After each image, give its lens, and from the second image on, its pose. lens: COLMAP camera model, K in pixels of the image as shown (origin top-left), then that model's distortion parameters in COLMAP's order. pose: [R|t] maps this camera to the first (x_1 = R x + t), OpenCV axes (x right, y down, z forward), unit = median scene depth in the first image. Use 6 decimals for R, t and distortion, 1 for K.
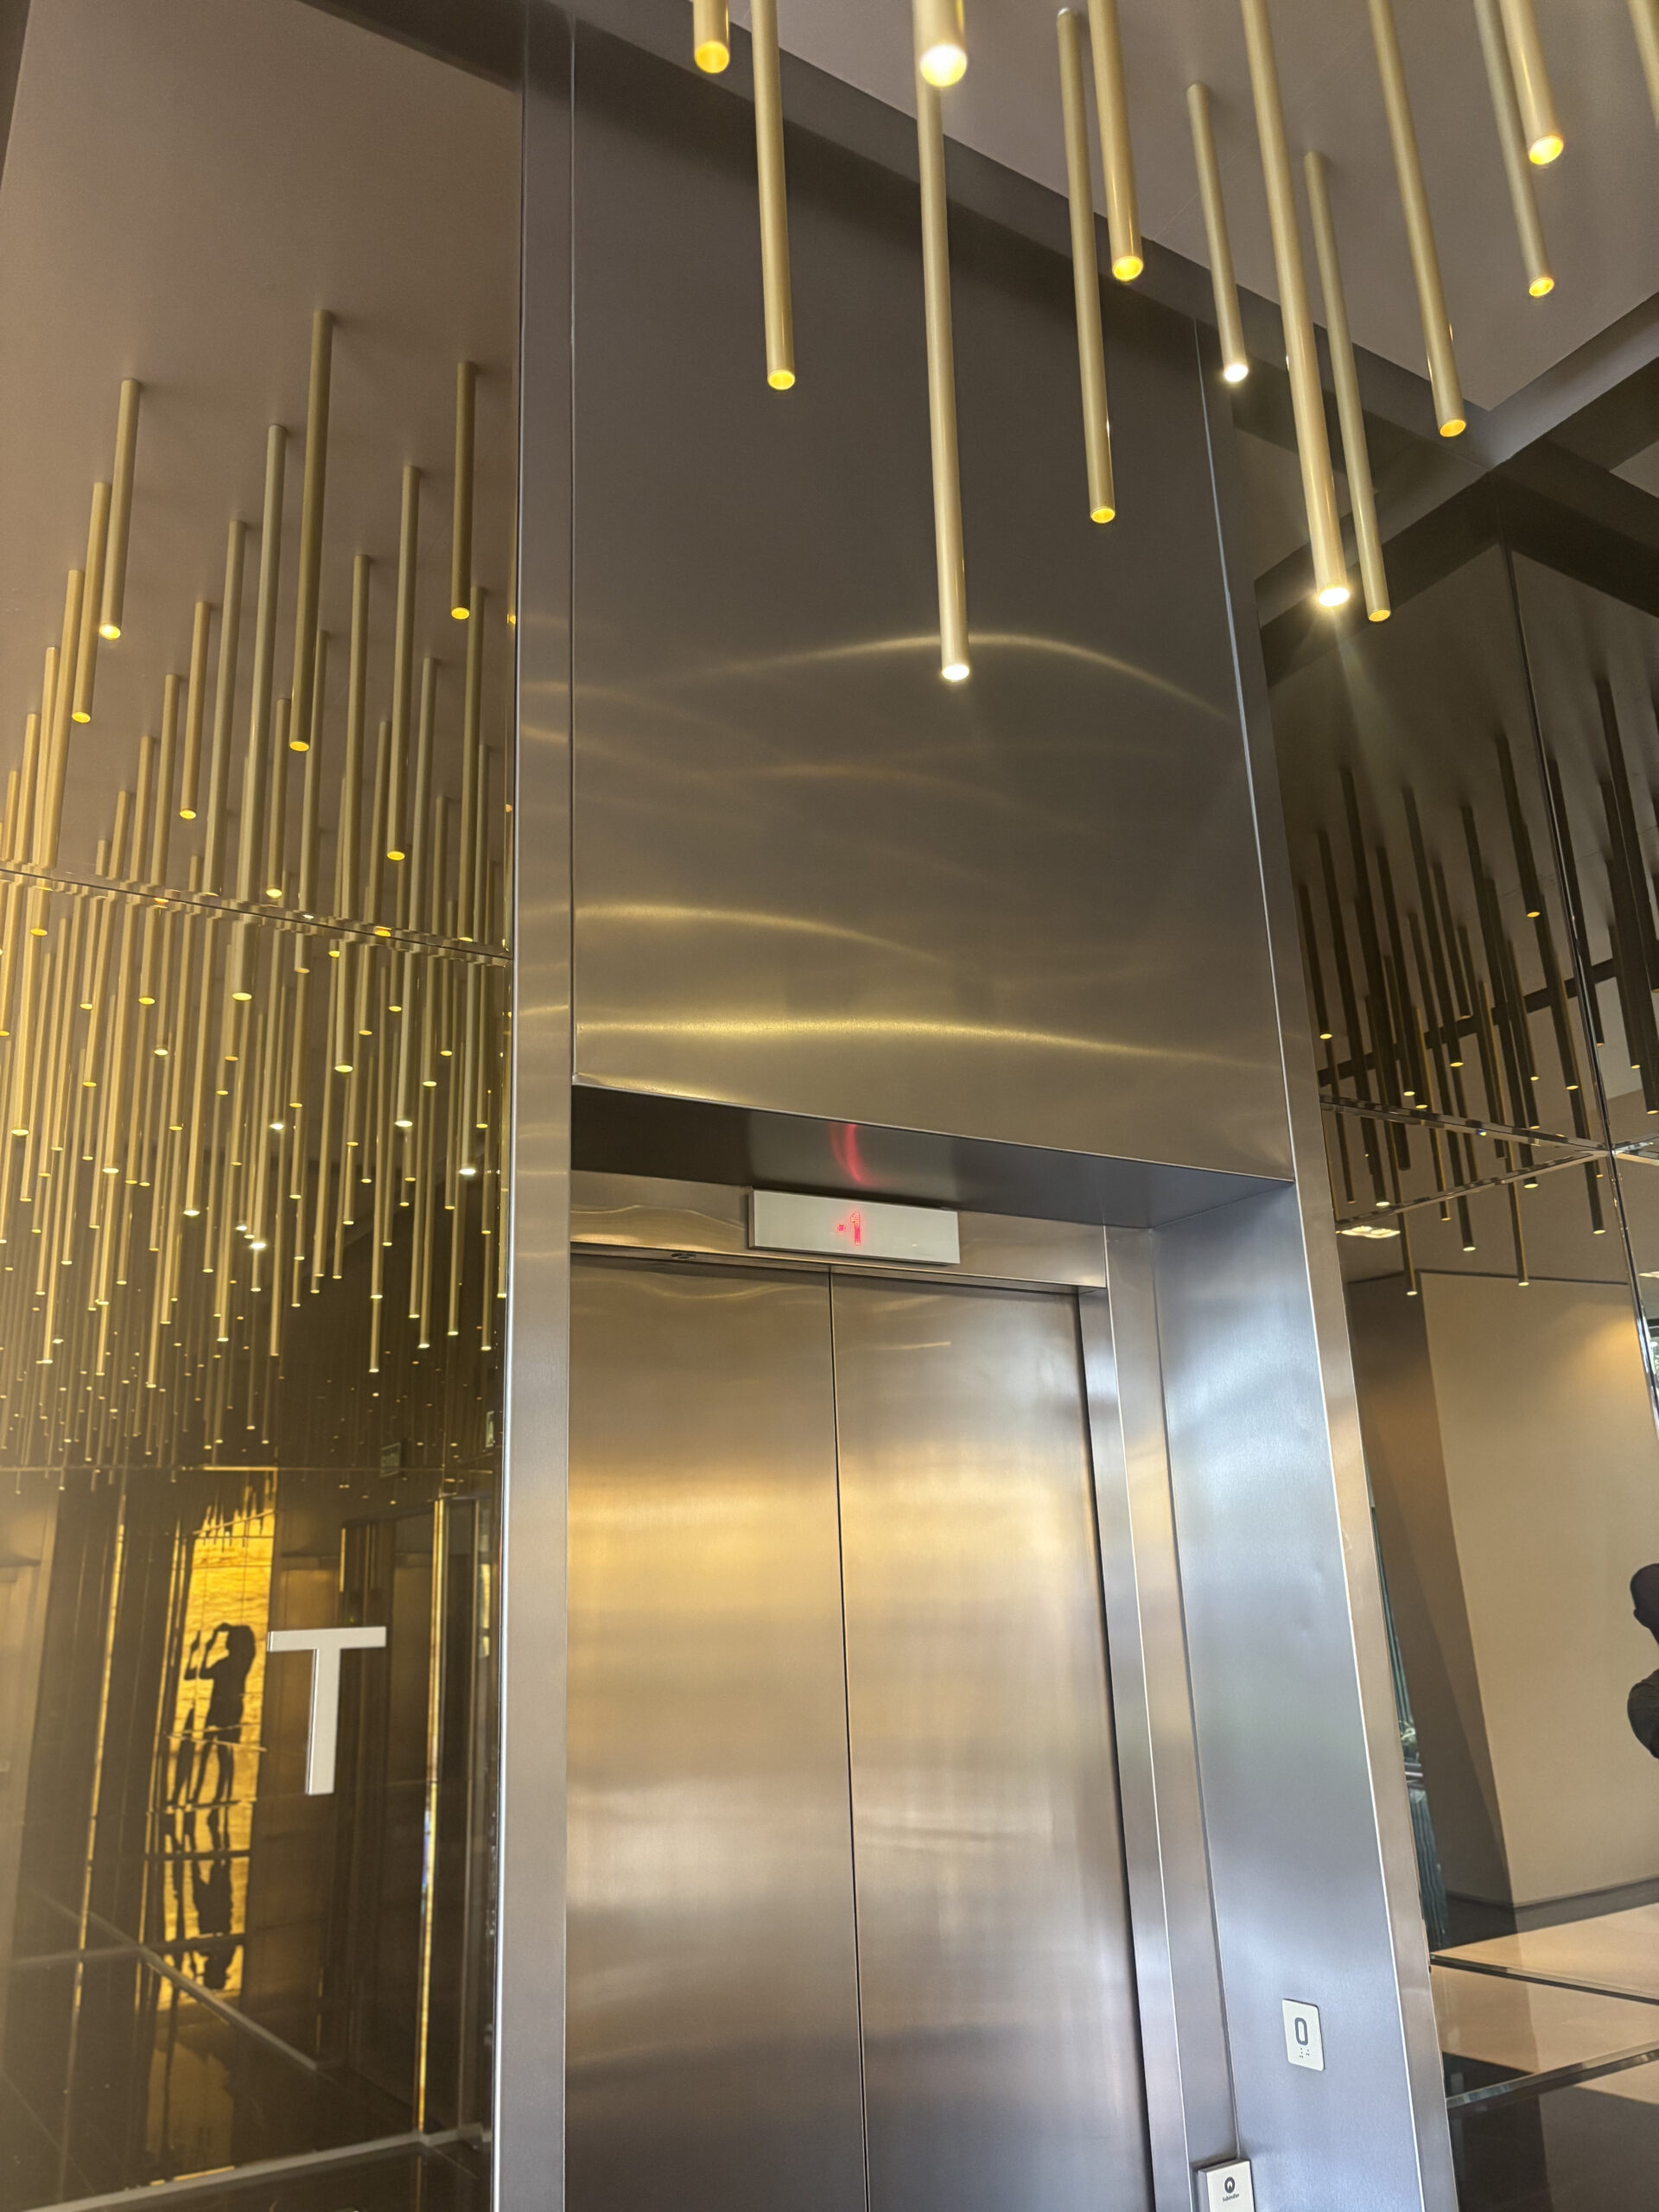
lens RADIAL K [[1663.3, 0, 823.0], [0, 1663.3, 1102.2], [0, 0, 1]] dist [0.002291, 0.004021]
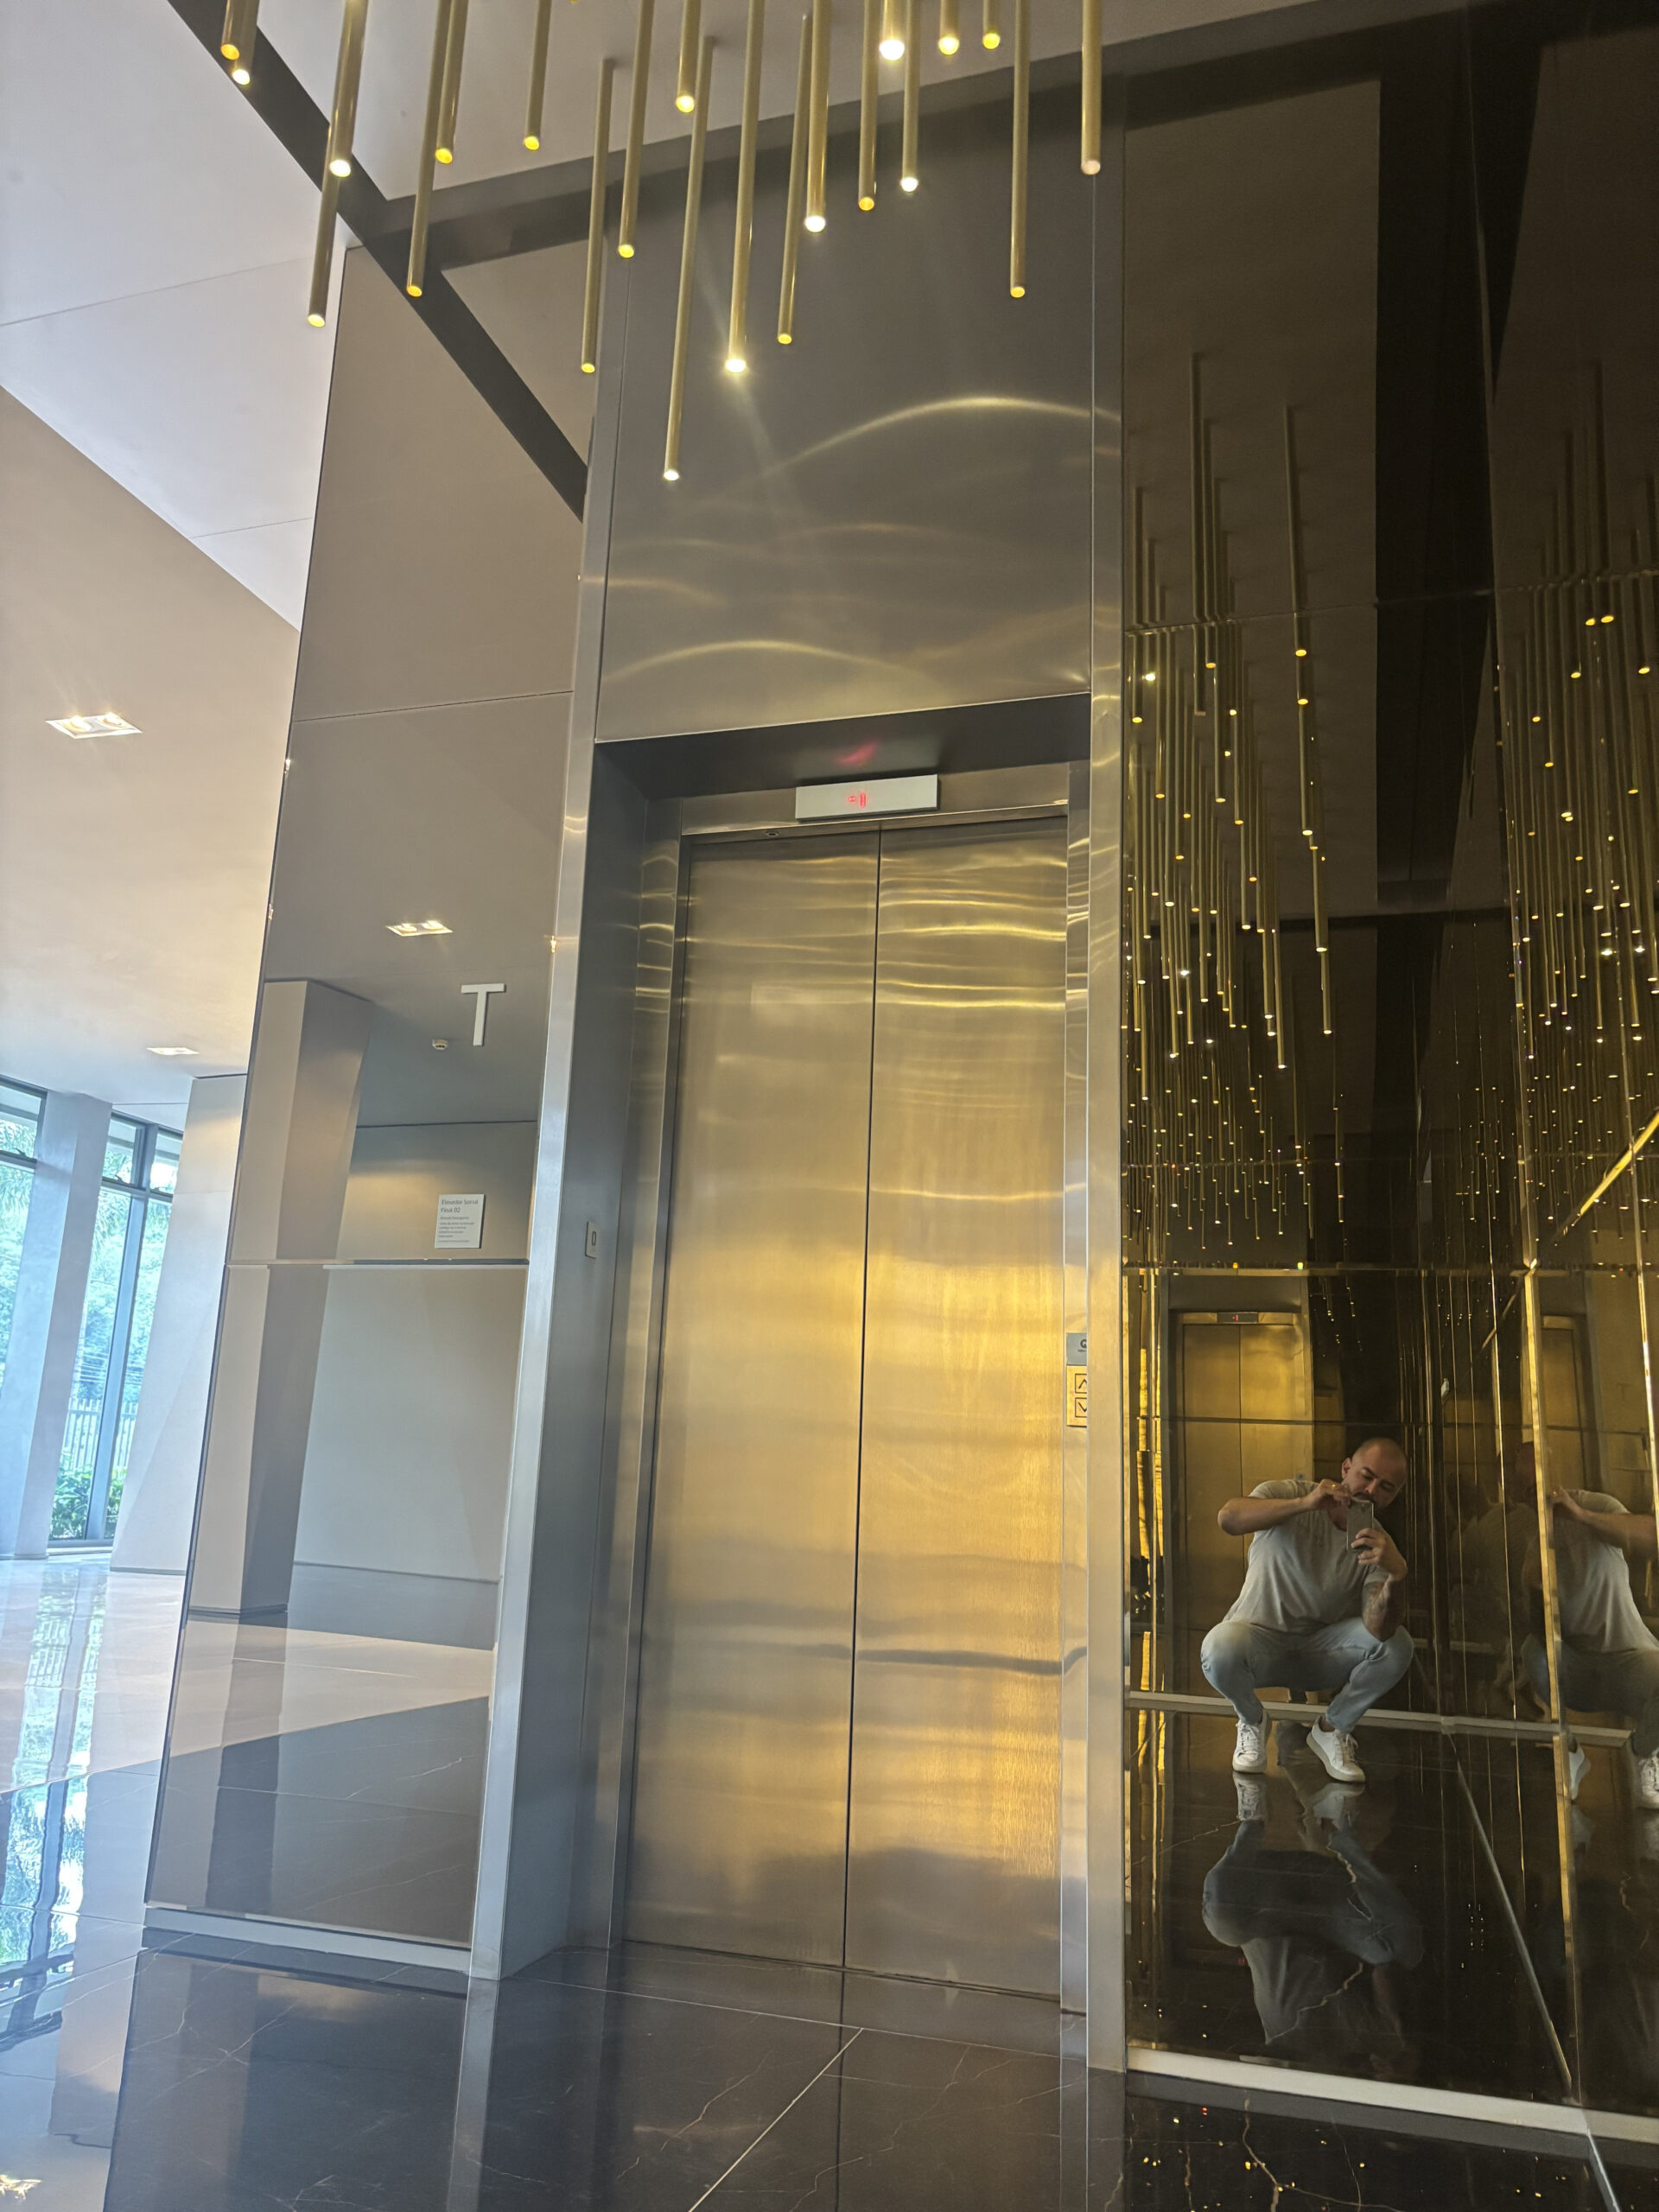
lens RADIAL K [[1663.3, 0, 828.3], [0, 1663.3, 1104.4], [0, 0, 1]] dist [0.002291, 0.004021]
pose [[0.649628, -0.107759, -0.752576, 1.270095], [0.160153, 0.987087, -0.003092, 0.394301], [0.743192, -0.118518, 0.658498, -0.178354]]
